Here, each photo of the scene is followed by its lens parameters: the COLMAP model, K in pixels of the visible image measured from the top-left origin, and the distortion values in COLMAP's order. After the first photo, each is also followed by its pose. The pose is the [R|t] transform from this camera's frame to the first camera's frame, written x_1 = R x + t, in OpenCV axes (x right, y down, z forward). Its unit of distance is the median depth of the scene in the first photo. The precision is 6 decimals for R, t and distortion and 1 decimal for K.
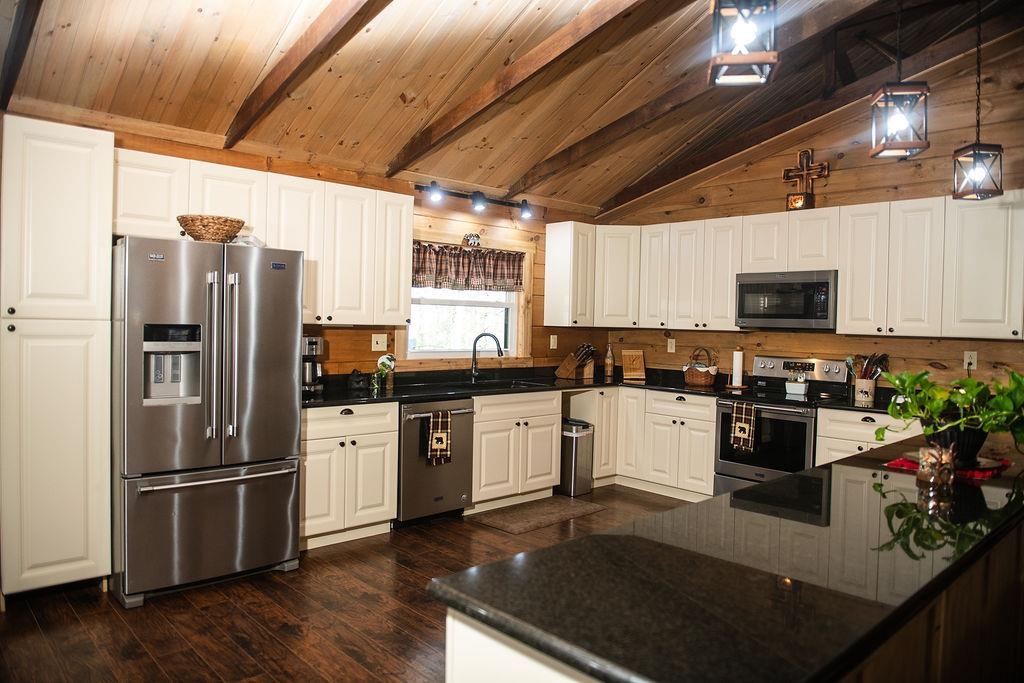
lens RADIAL K [[698.2, 0, 512.0], [0, 698.2, 341.5], [0, 0, 1]] dist [-0.045651, -0.003142]
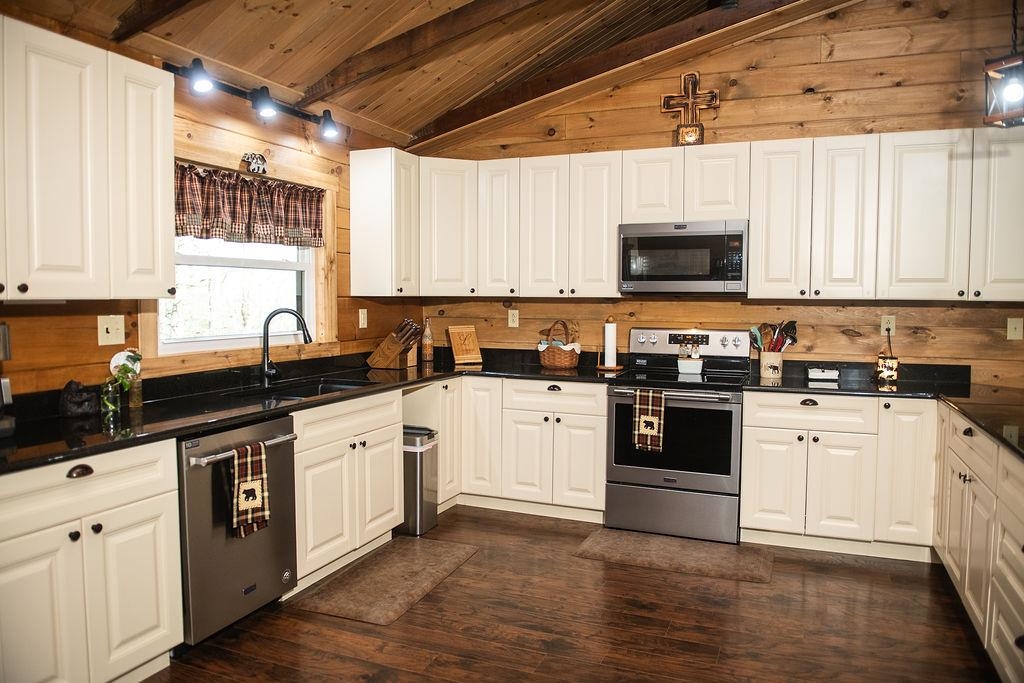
lens RADIAL K [[713.0, 0, 512.0], [0, 713.0, 341.5], [0, 0, 1]] dist [-0.048631, -0.002167]
pose [[0.909495, -0.044671, 0.413308, -0.125870], [0.027804, 0.998520, 0.046739, -0.006819], [-0.414784, -0.031017, 0.909391, 0.328157]]
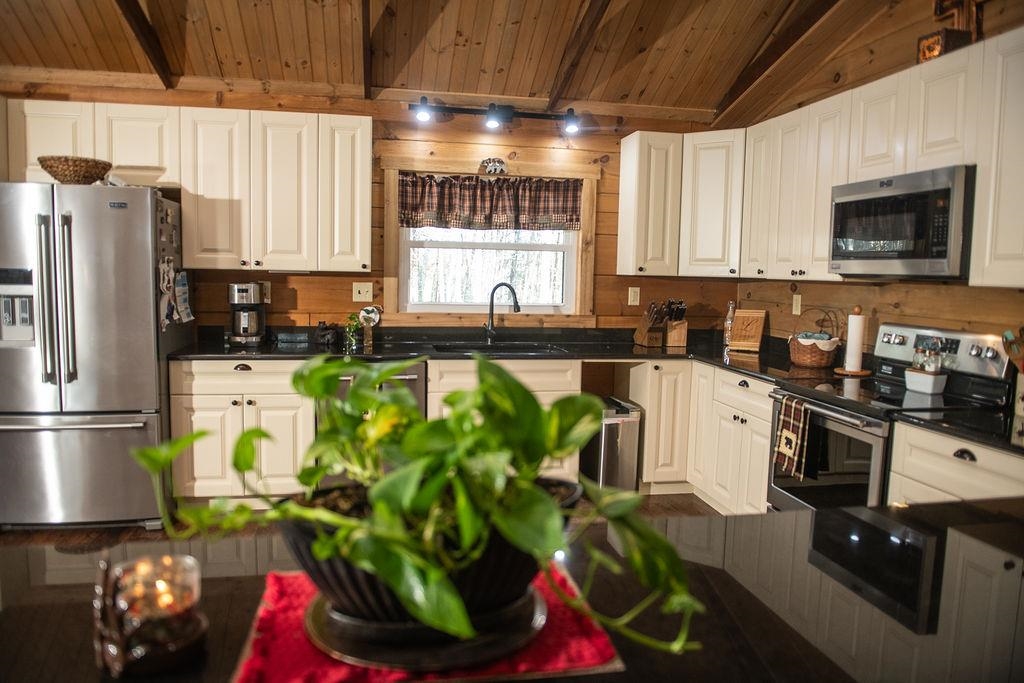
lens RADIAL K [[698.2, 0, 512.0], [0, 698.2, 341.5], [0, 0, 1]] dist [-0.045651, -0.003142]
pose [[0.849049, 0.048975, -0.526039, 0.420722], [-0.016935, 0.997705, 0.065553, 0.002814], [0.528042, -0.046749, 0.847930, 0.344721]]
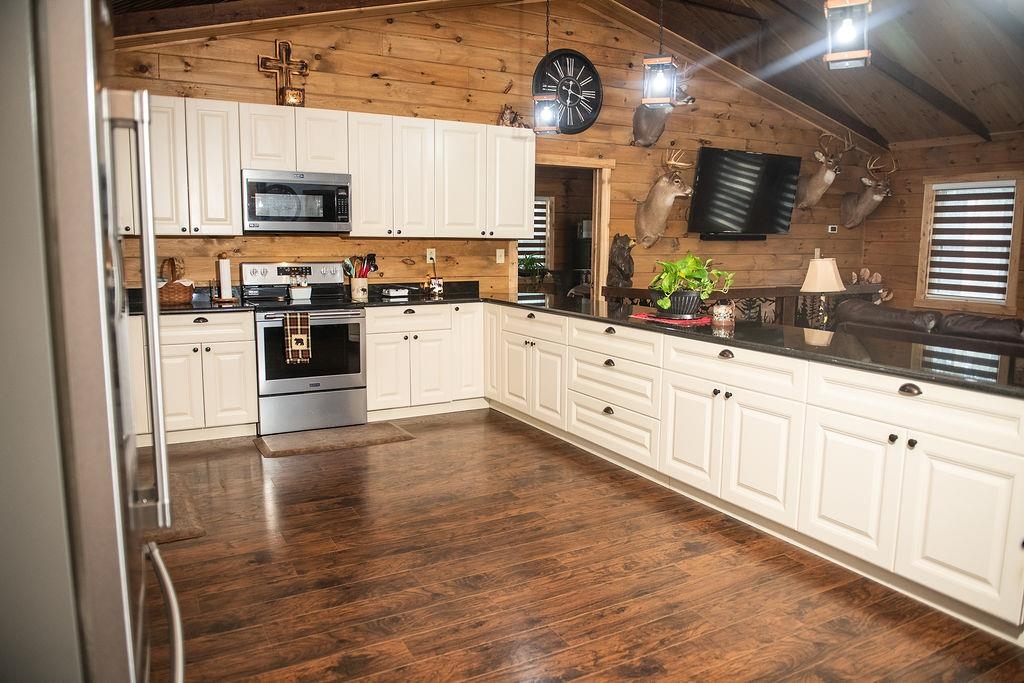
lens RADIAL K [[713.0, 0, 512.0], [0, 713.0, 341.5], [0, 0, 1]] dist [-0.048631, -0.002167]
pose [[0.248240, -0.158917, 0.955574, -0.491137], [0.021715, 0.987117, 0.158521, -0.018141], [-0.968455, -0.018601, 0.248493, 0.460665]]
